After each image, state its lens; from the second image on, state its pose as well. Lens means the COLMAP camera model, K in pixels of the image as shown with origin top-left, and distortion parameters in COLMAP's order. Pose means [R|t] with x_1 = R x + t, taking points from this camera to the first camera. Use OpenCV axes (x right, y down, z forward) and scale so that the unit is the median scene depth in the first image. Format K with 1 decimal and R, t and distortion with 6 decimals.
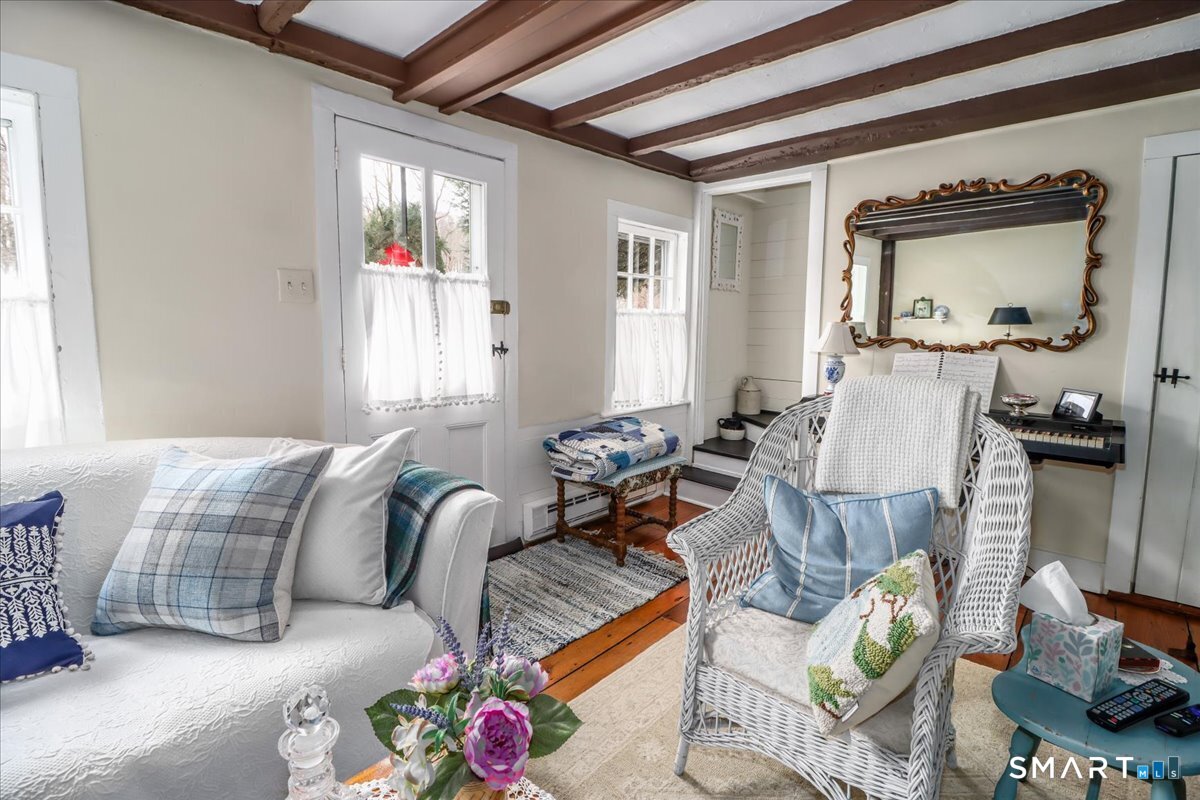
lens RADIAL K [[552.9, 0, 600.0], [0, 552.9, 400.0], [0, 0, 1]] dist [0.000718, 0.000256]
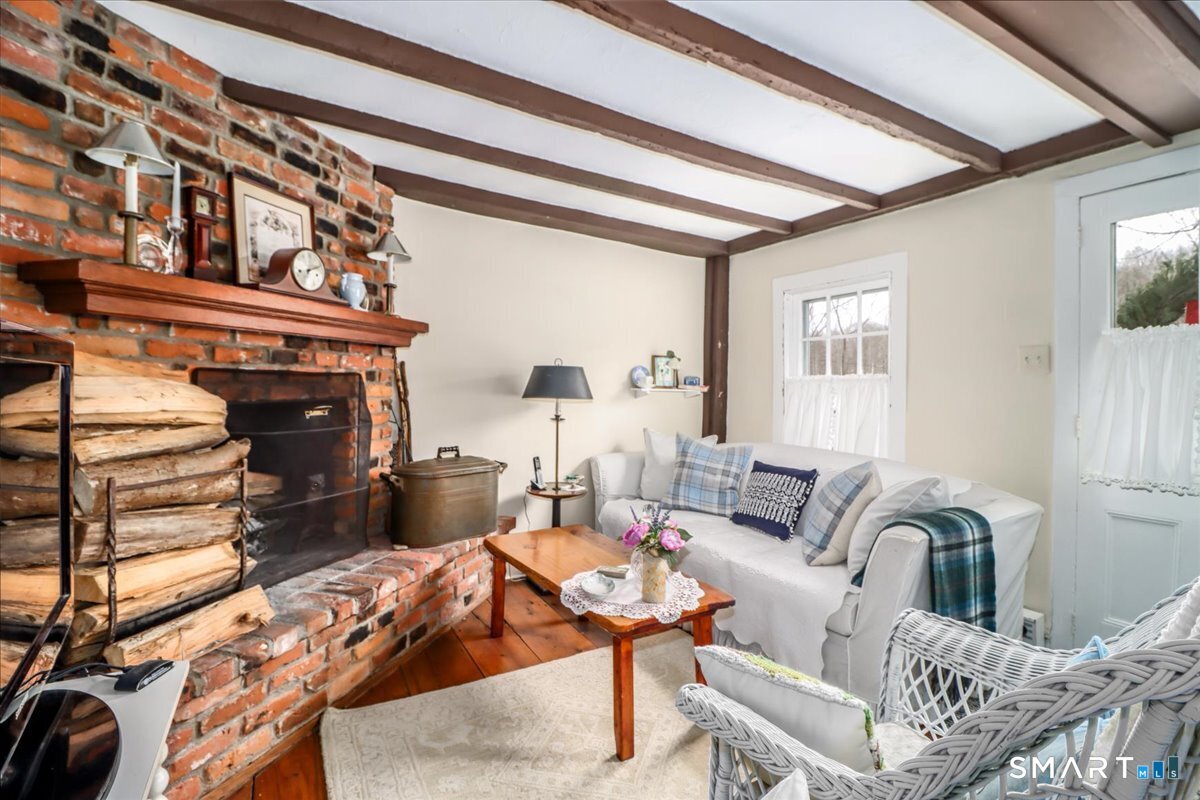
lens RADIAL K [[552.9, 0, 600.0], [0, 552.9, 400.0], [0, 0, 1]] dist [-0.001390, -0.006064]
pose [[-0.293505, 0.011476, -0.955889, 0.686081], [-0.129841, 0.990183, 0.051755, -0.054260], [0.947099, 0.139304, -0.289134, 0.411943]]
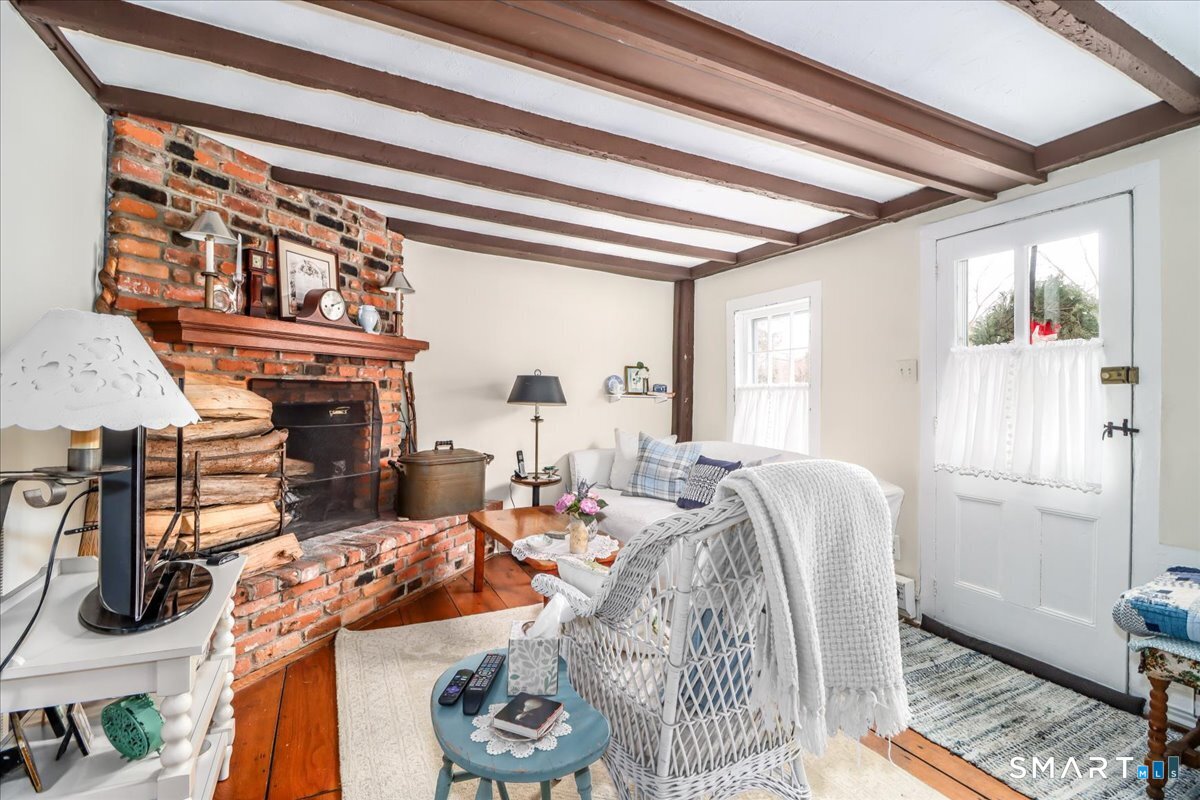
lens RADIAL K [[552.9, 0, 600.0], [0, 552.9, 400.0], [0, 0, 1]] dist [0.000718, 0.000256]
pose [[-0.351413, -0.002097, -0.936218, 0.876971], [-0.129483, 0.990496, 0.046384, -0.081072], [0.927223, 0.137525, -0.348344, 0.649879]]
